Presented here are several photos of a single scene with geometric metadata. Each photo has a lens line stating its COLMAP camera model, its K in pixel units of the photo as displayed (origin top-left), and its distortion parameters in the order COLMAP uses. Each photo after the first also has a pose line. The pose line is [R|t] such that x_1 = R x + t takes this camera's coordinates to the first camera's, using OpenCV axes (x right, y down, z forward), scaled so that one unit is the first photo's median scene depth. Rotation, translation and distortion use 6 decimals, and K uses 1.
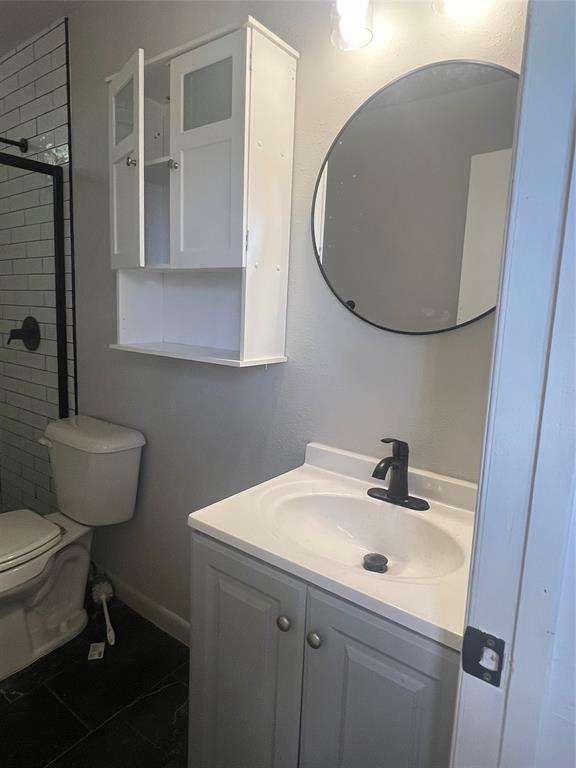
lens RADIAL K [[476.9, 0, 288.0], [0, 476.9, 384.0], [0, 0, 1]] dist [-0.005540, 0.000930]
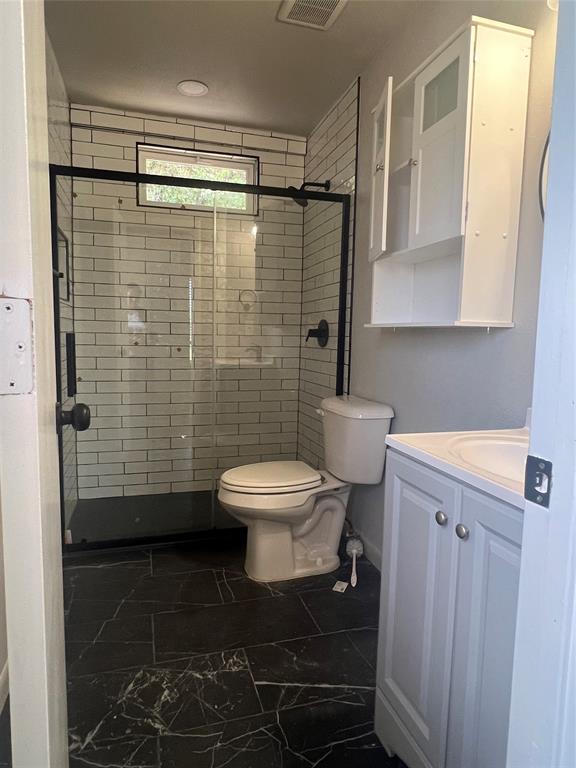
lens RADIAL K [[476.9, 0, 288.0], [0, 476.9, 384.0], [0, 0, 1]] dist [-0.005540, 0.000930]
pose [[0.810705, 0.036473, -0.584317, 0.162769], [-0.077951, 0.995896, -0.045989, 0.124580], [0.580242, 0.082832, 0.810221, -0.072717]]
